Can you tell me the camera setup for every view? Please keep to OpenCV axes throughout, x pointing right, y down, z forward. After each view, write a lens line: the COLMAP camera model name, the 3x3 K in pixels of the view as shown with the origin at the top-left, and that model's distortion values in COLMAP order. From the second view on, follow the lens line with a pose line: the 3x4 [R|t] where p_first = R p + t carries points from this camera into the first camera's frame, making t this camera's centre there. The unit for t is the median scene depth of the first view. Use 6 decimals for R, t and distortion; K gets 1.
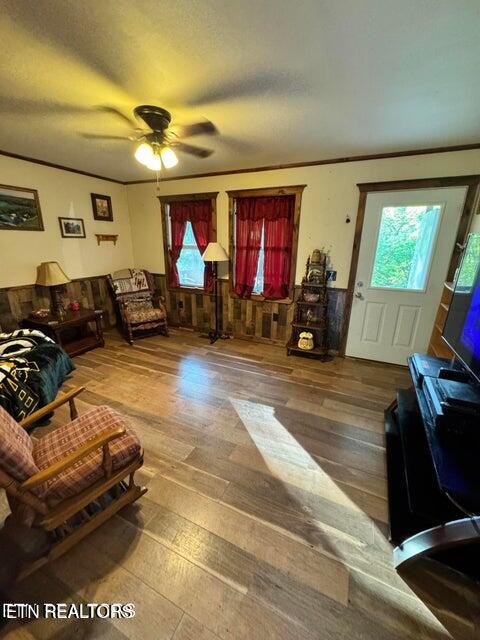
lens RADIAL K [[256.3, 0, 240.8], [0, 256.3, 320.6], [0, 0, 1]] dist [-0.003291, 0.000830]
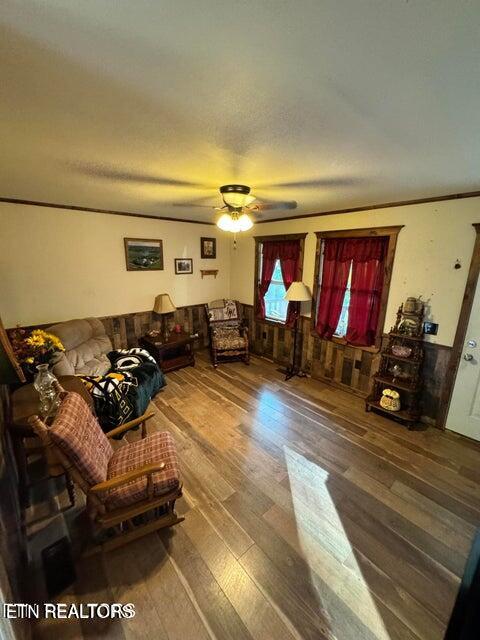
lens RADIAL K [[256.3, 0, 240.0], [0, 256.3, 320.3], [0, 0, 1]] dist [-0.003291, 0.000830]
pose [[0.914820, 0.093097, -0.392986, 0.110426], [-0.117214, 0.992388, -0.037766, -0.098148], [0.386479, 0.080613, 0.918769, -0.009369]]
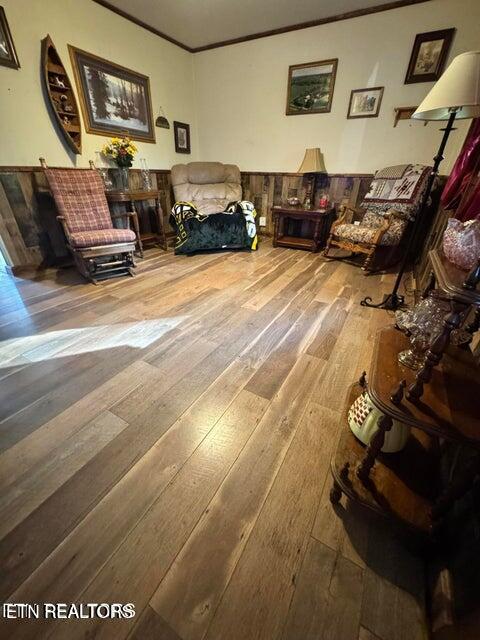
lens RADIAL K [[256.3, 0, 239.7], [0, 256.3, 319.6], [0, 0, 1]] dist [-0.003291, 0.000830]
pose [[-0.086648, 0.487076, -0.869051, 0.469610], [-0.310236, 0.815764, 0.488143, -0.080284], [0.946703, 0.311907, 0.080424, 0.851804]]
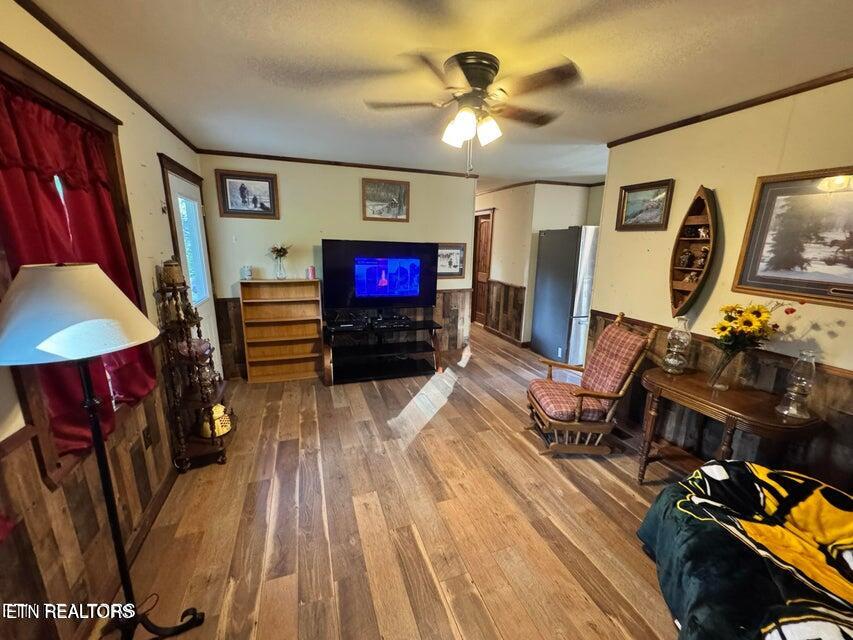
lens RADIAL K [[341.6, 0, 426.6], [0, 341.6, 319.4], [0, 0, 1]] dist [-0.003291, 0.000830]
pose [[-0.706001, -0.179455, 0.685098, -0.563228], [0.185702, 0.886607, 0.423607, -0.360614], [-0.683431, 0.426291, -0.592620, 1.079729]]
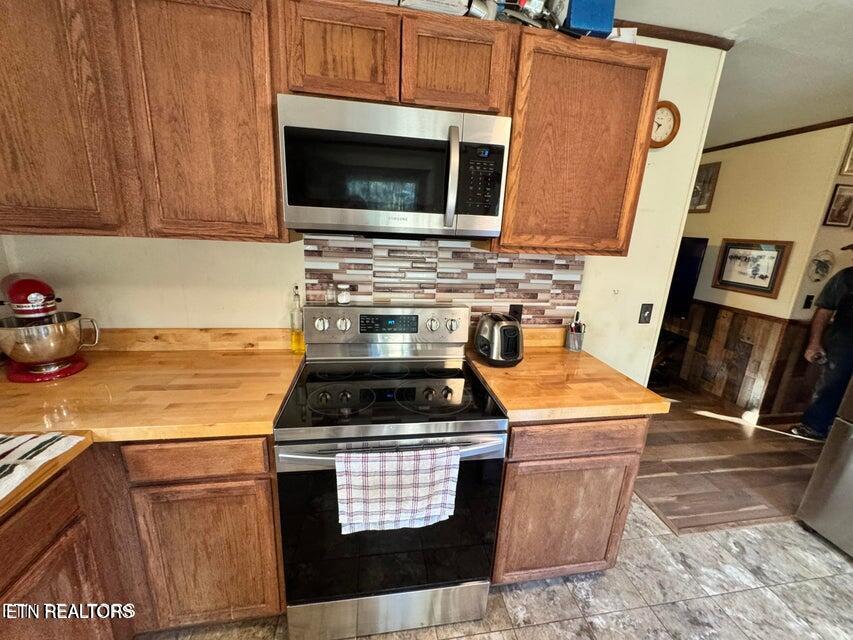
lens RADIAL K [[341.6, 0, 425.7], [0, 341.6, 319.5], [0, 0, 1]] dist [-0.003291, 0.000830]
pose [[0.825587, -0.118634, 0.551663, -0.881876], [0.128594, 0.991480, 0.020770, 0.036244], [-0.549427, 0.053793, 0.833808, -0.165610]]
